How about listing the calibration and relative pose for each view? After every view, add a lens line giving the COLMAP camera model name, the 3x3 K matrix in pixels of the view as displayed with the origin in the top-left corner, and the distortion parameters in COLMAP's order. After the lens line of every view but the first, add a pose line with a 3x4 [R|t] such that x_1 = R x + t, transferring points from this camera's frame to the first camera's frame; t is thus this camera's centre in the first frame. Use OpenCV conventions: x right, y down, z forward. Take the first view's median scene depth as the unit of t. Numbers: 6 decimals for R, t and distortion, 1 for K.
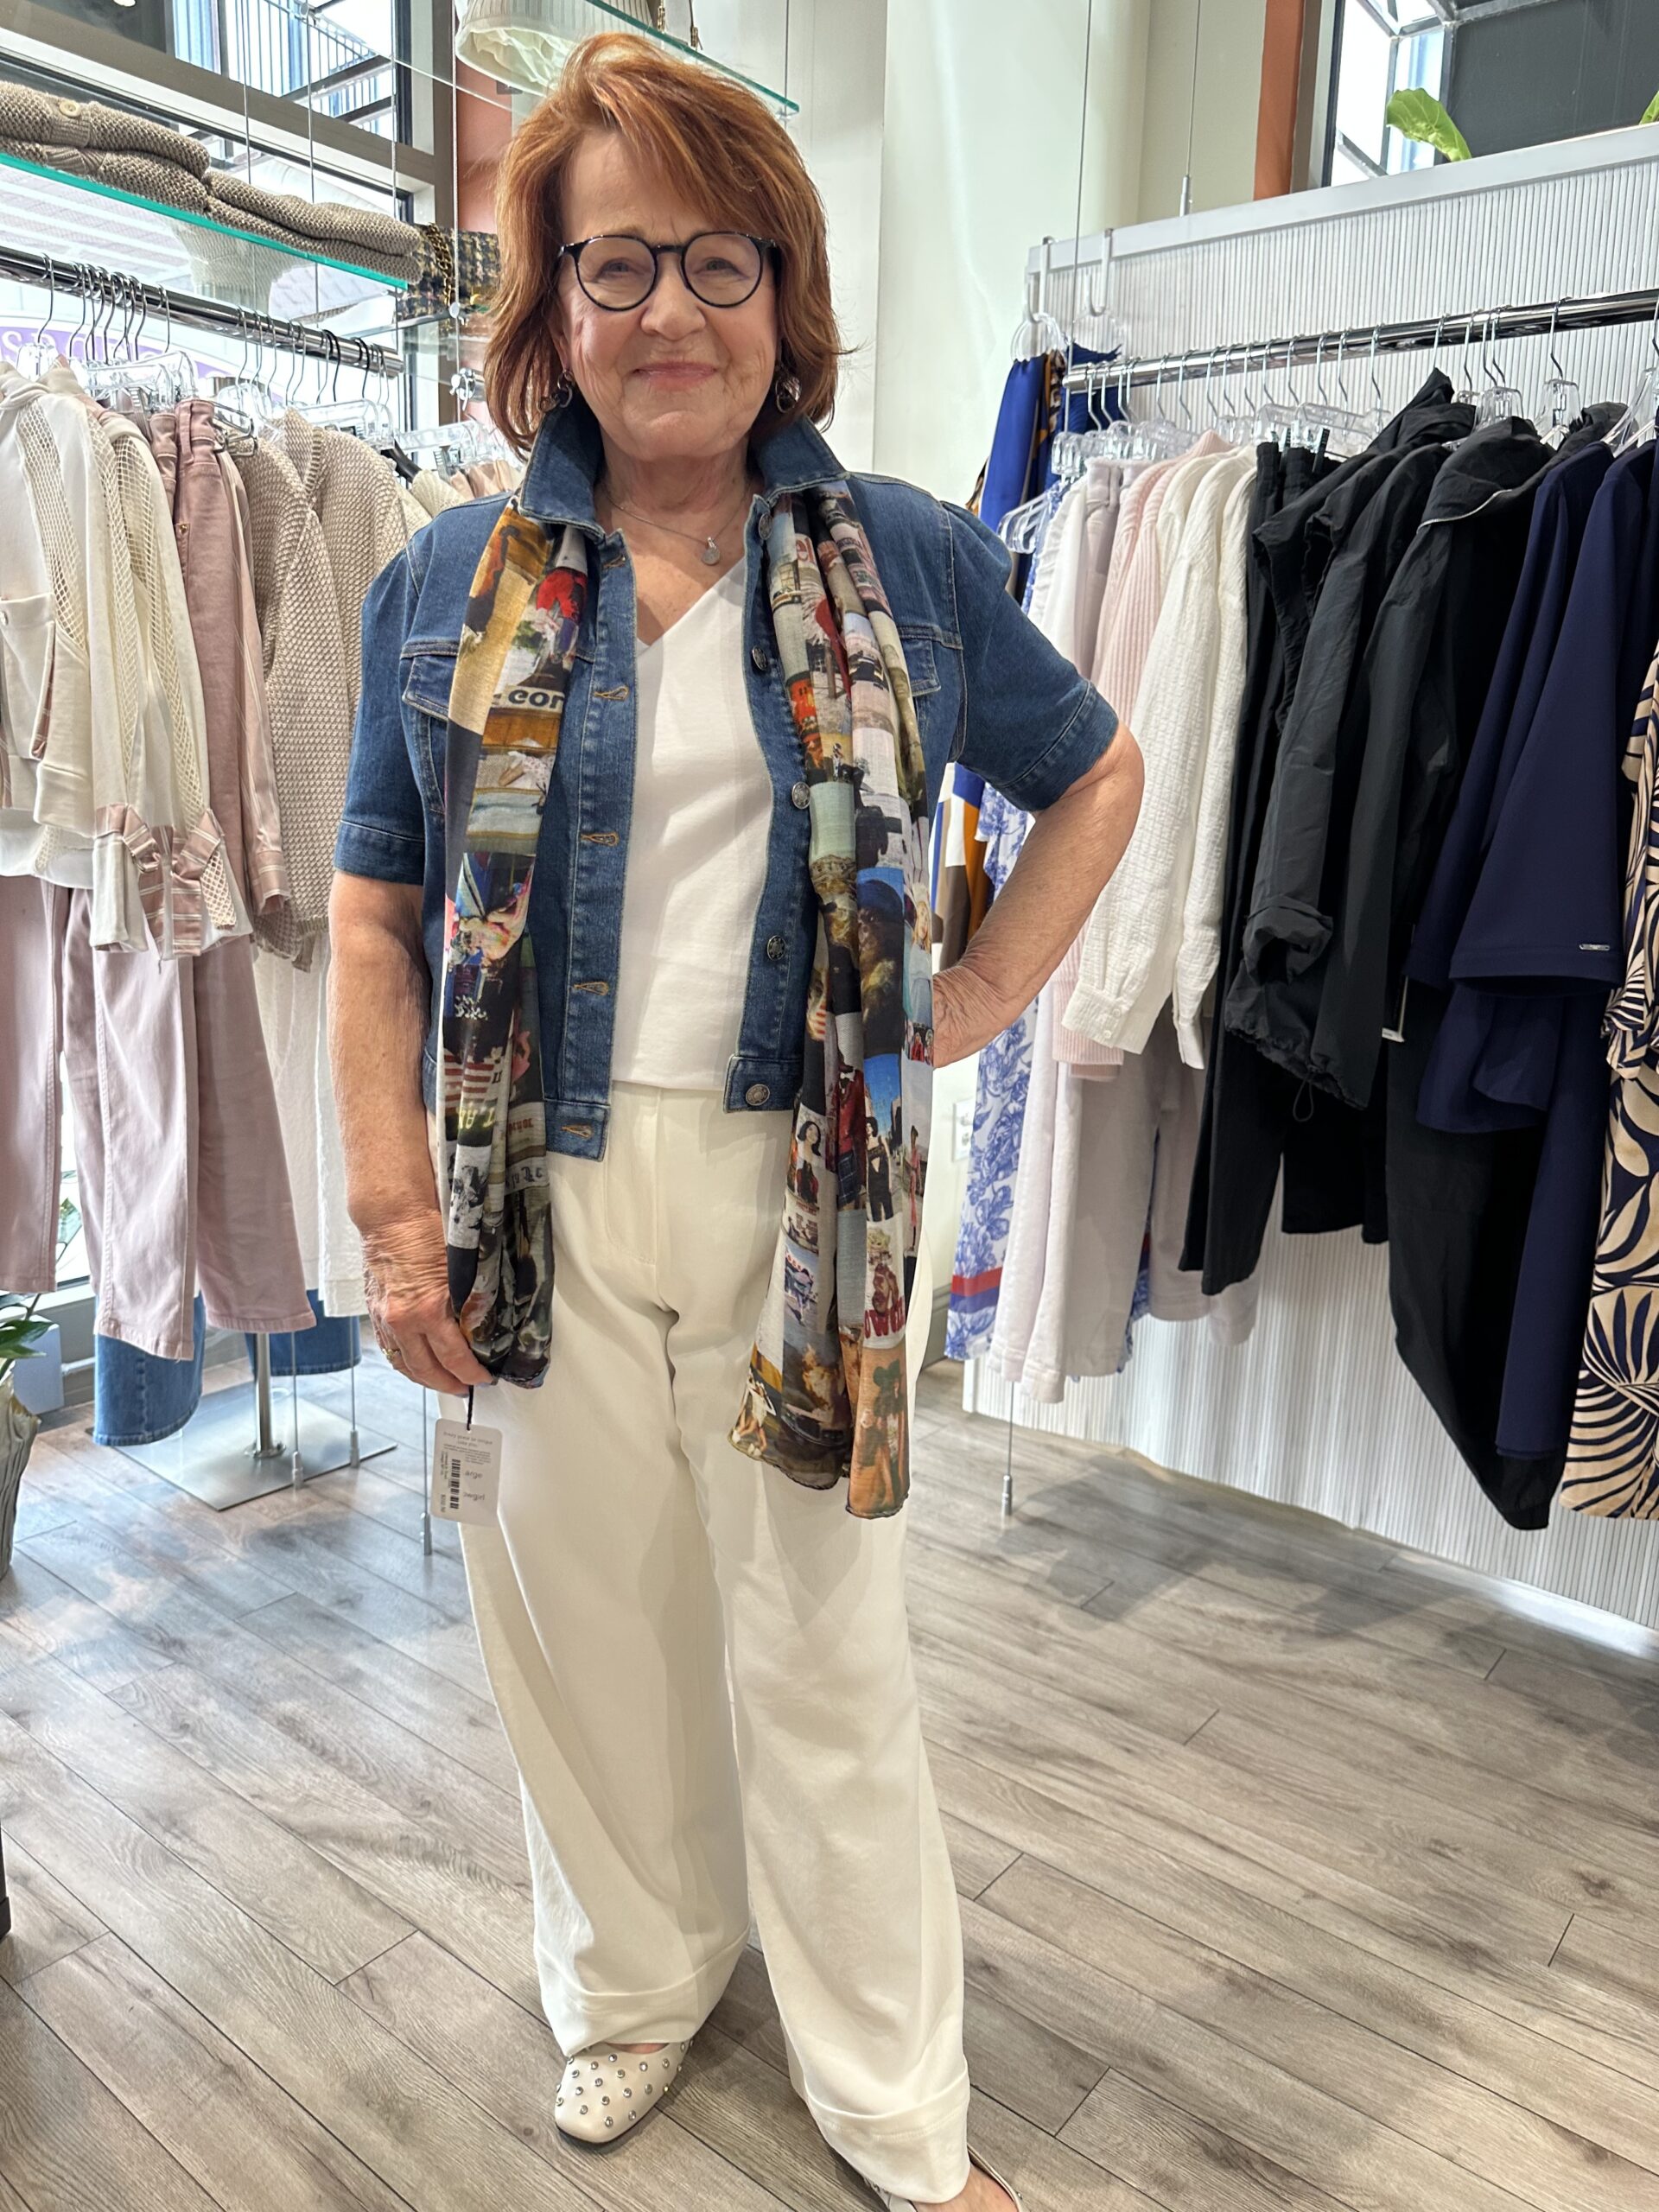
lens RADIAL K [[1573.8, 0, 820.3], [0, 1573.8, 1092.6], [0, 0, 1]] dist [0.007564, -0.010854]
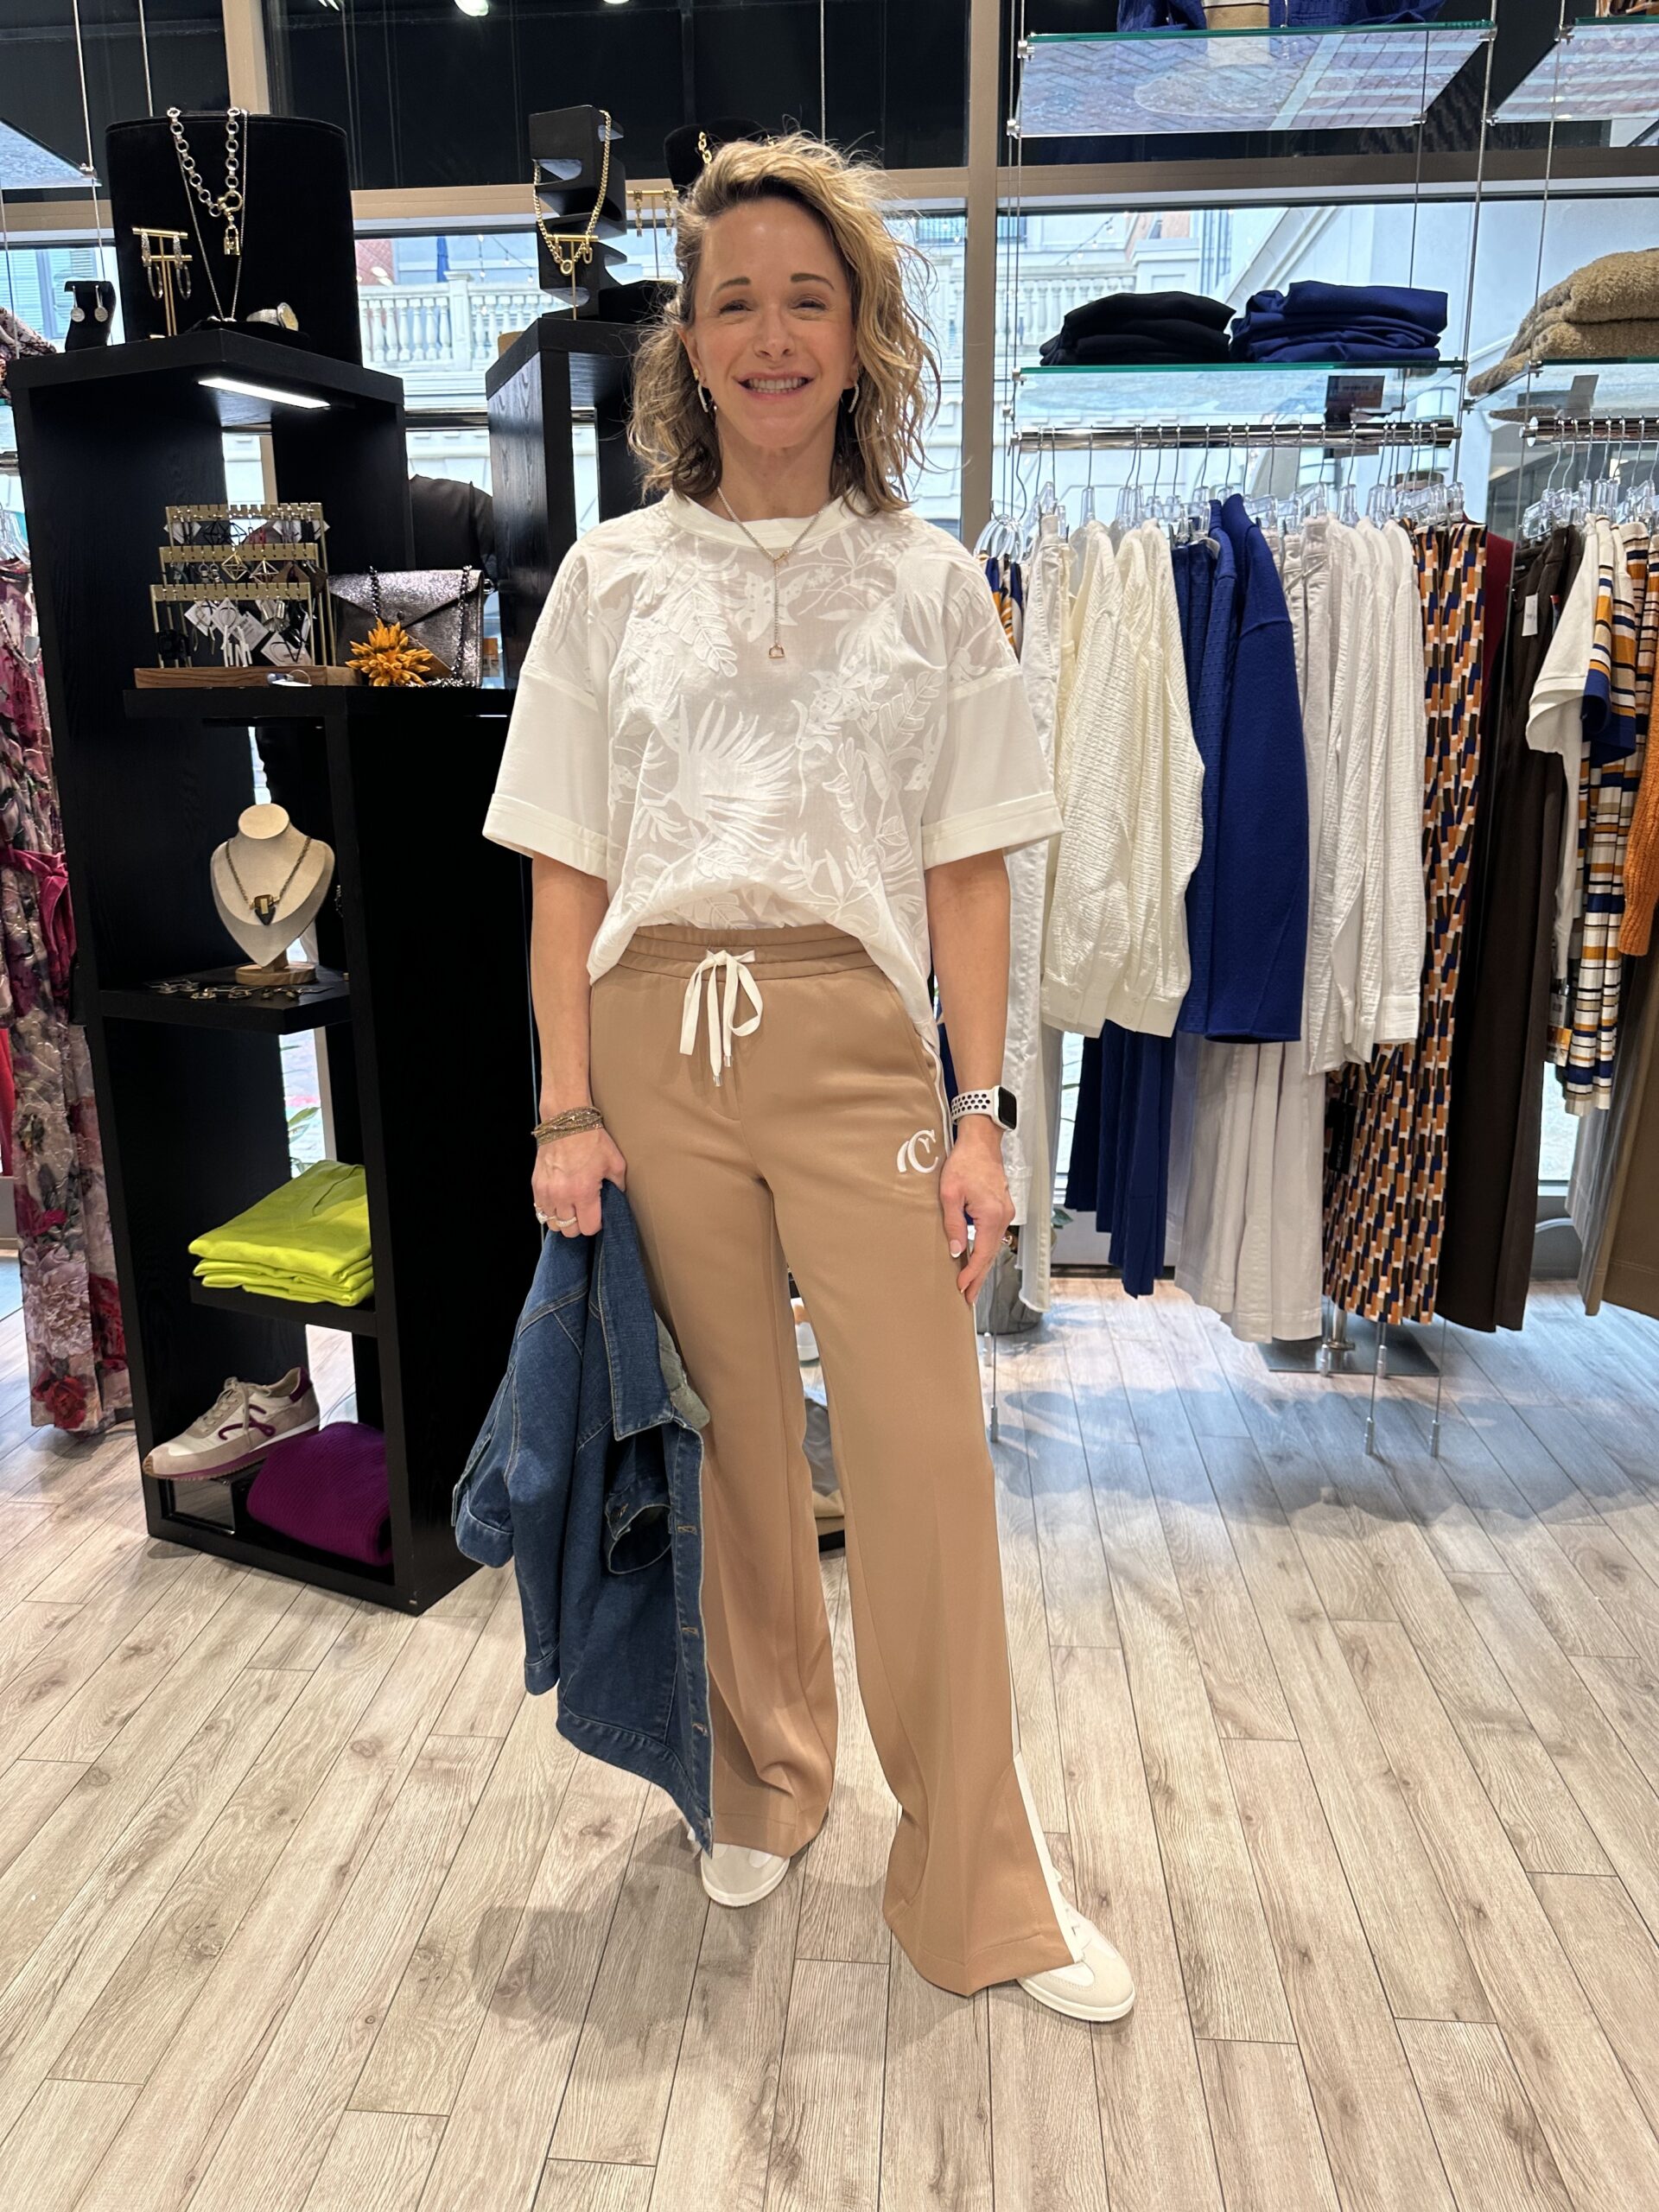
lens RADIAL K [[1573.8, 0, 820.3], [0, 1573.8, 1092.6], [0, 0, 1]] dist [0.007564, -0.010854]
pose [[0.562646, 0.164804, -0.810104, 0.458590], [-0.142434, 0.984599, 0.101377, -0.031662], [0.814335, 0.058347, 0.577455, -0.019203]]
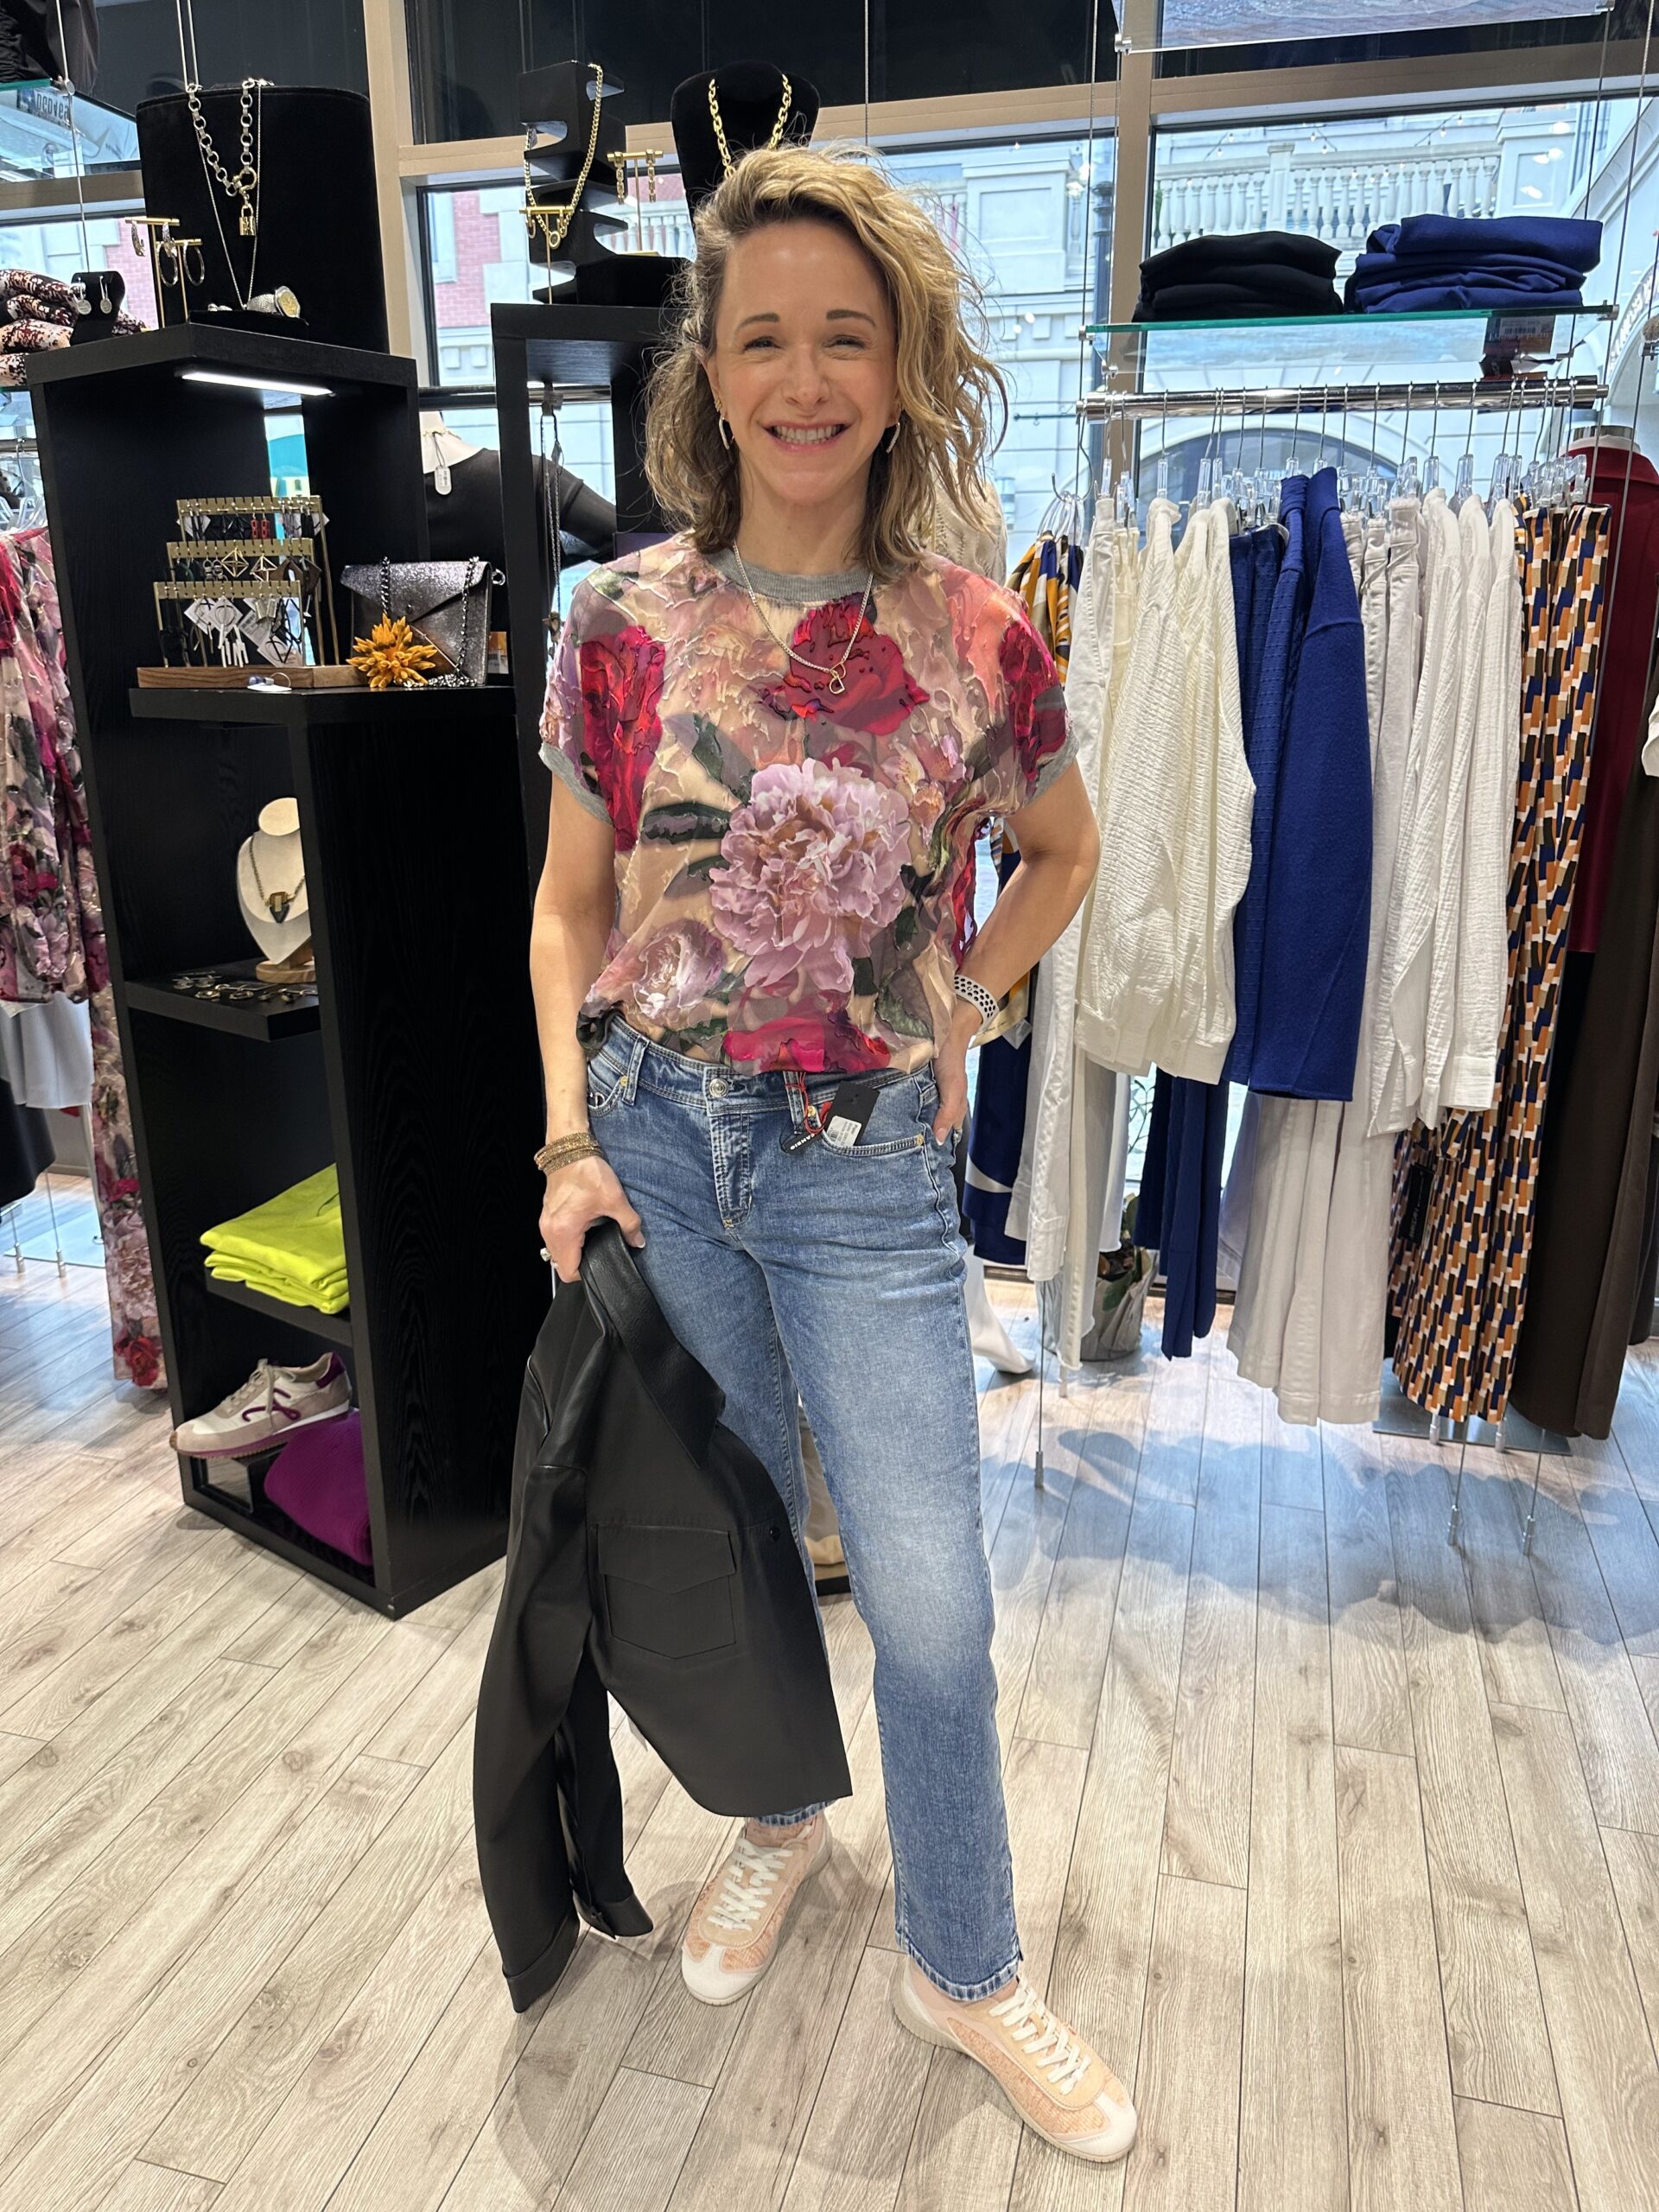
lens RADIAL K [[1576.8, 0, 846.6], [0, 1576.8, 1099.0], [0, 0, 1]] dist [-0.001469, -0.002498]
pose [[0.400205, 0.237635, -0.885079, 0.485020], [-0.170468, 0.968243, 0.182883, -0.124795], [0.900431, 0.077687, 0.428005, 0.180170]]
